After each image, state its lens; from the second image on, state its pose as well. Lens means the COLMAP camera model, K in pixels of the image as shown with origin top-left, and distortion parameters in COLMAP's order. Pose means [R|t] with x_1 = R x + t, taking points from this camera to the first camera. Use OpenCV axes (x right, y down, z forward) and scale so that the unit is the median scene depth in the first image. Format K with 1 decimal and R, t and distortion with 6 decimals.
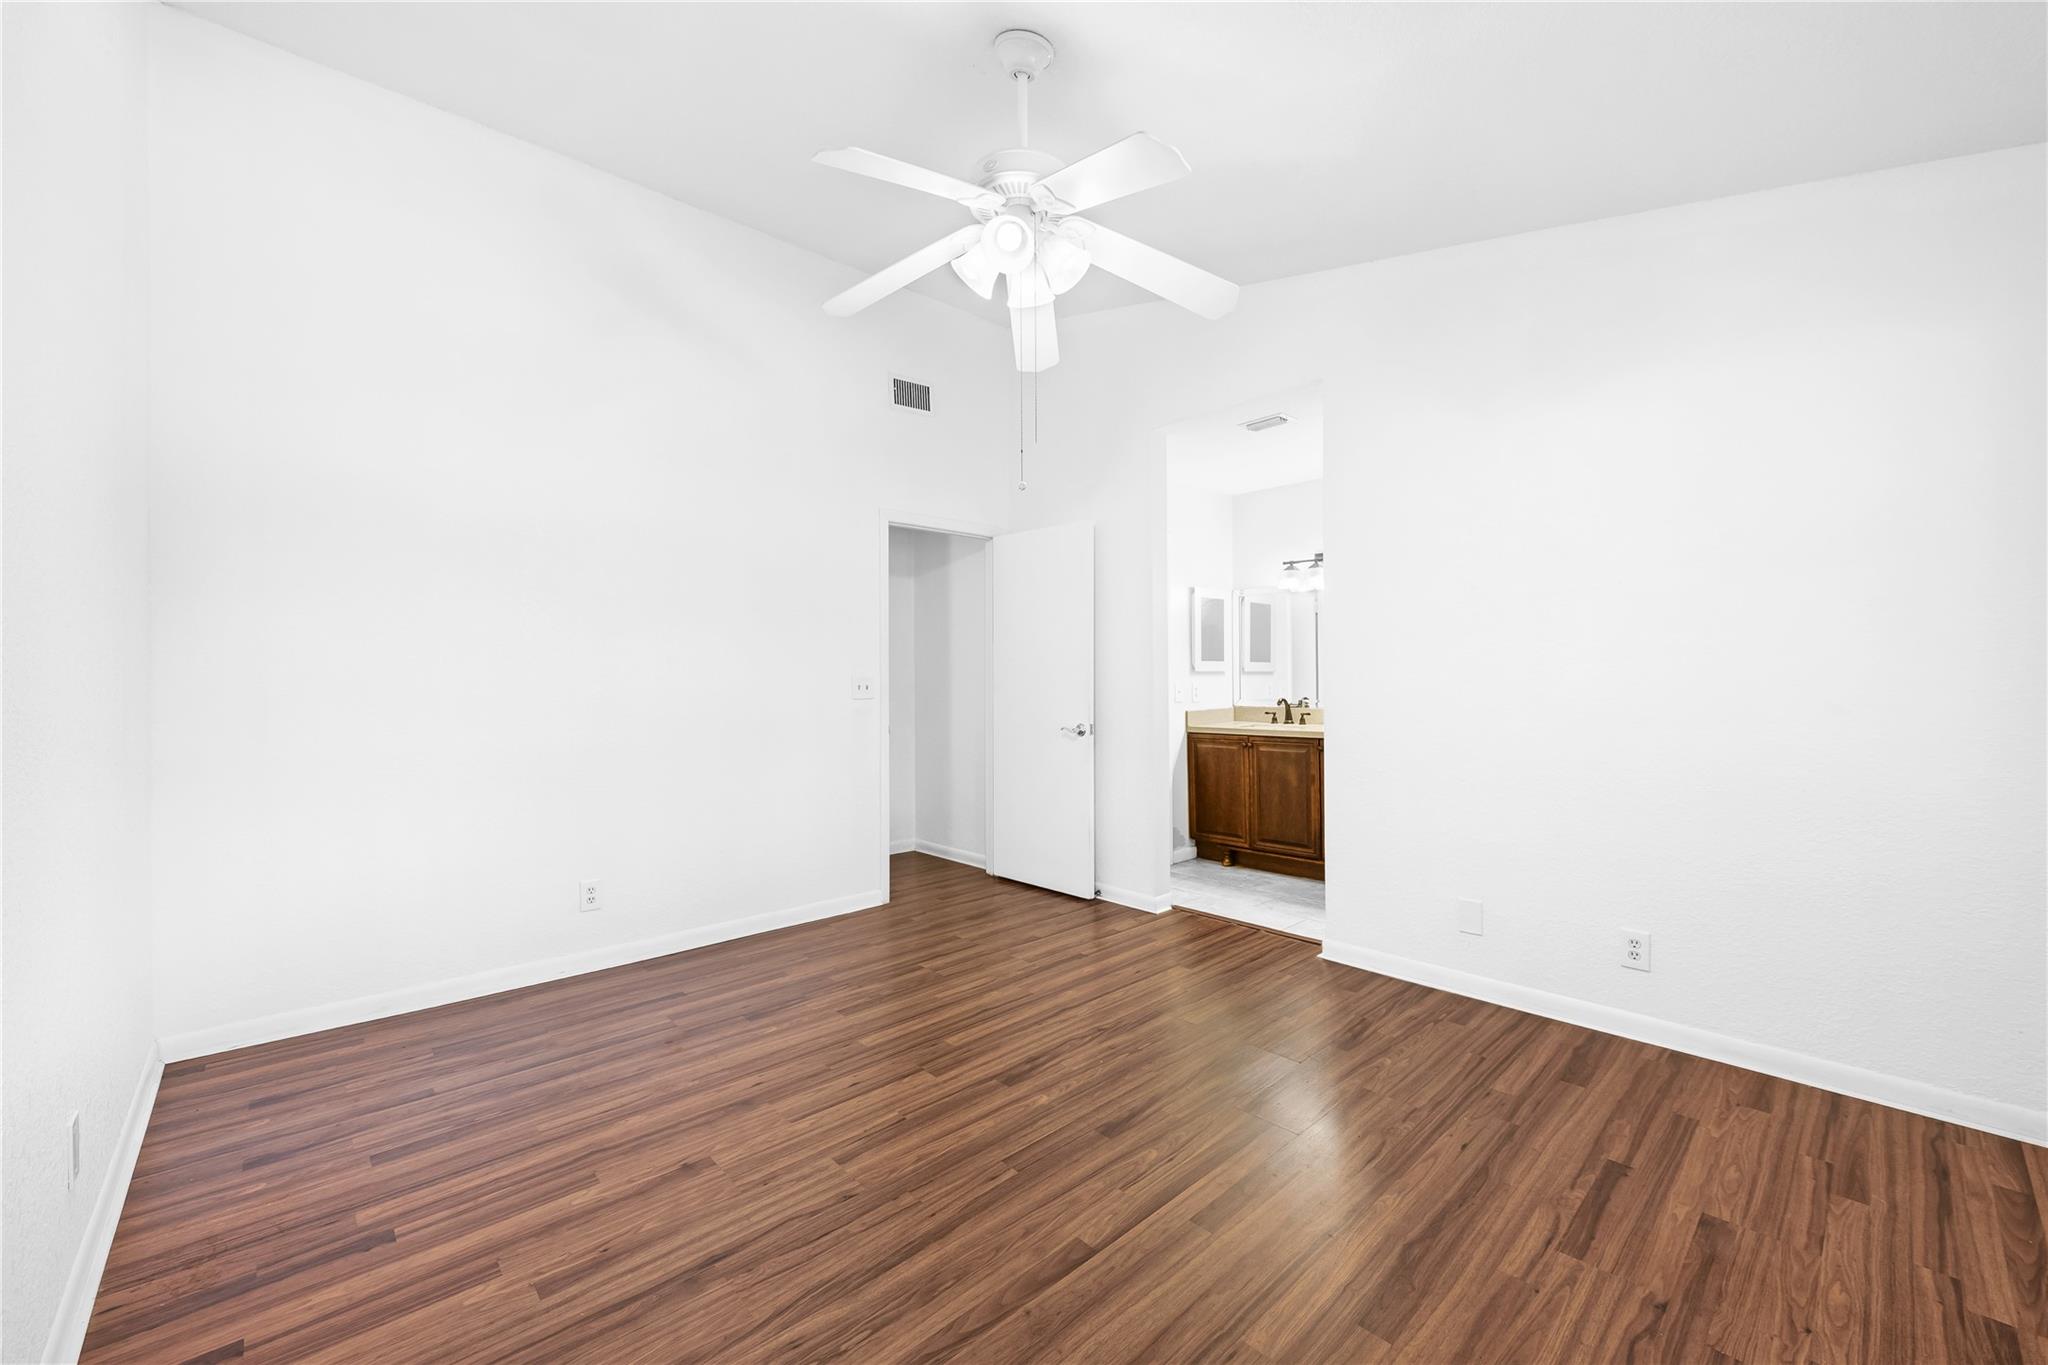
lens RADIAL K [[813.8, 0, 1029.4], [0, 813.8, 682.4], [0, 0, 1]] dist [-0.004215, -0.000423]
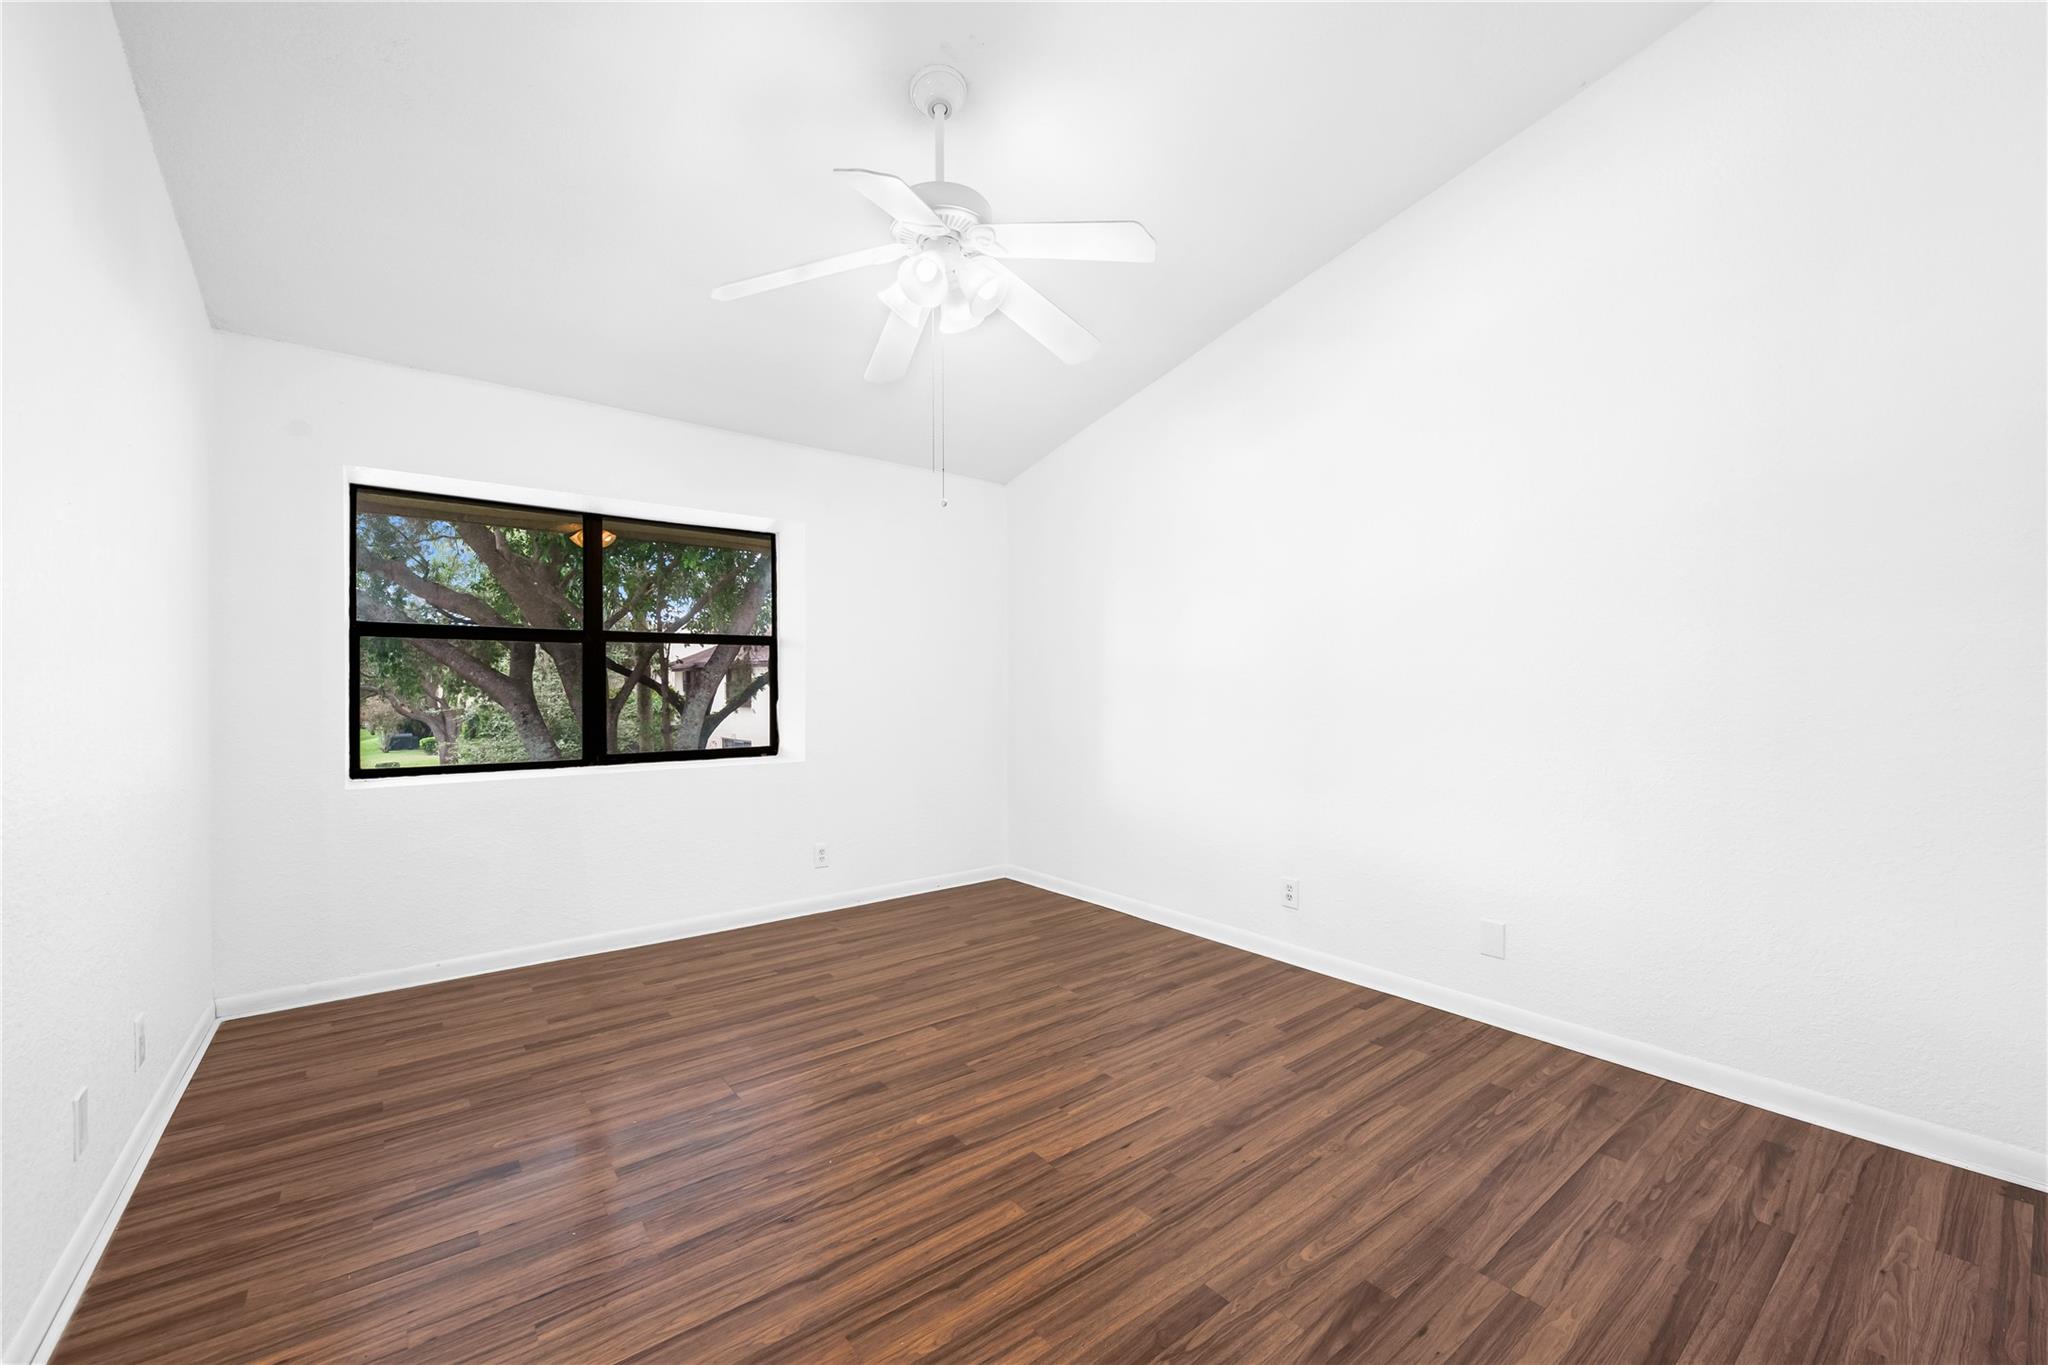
lens RADIAL K [[813.8, 0, 1032.3], [0, 813.8, 676.1], [0, 0, 1]] dist [-0.004215, -0.000423]
pose [[-0.997075, 0.008749, 0.075930, -0.172238], [0.007830, 0.999893, -0.012386, -0.002871], [-0.076030, -0.011755, -0.997036, 1.751343]]
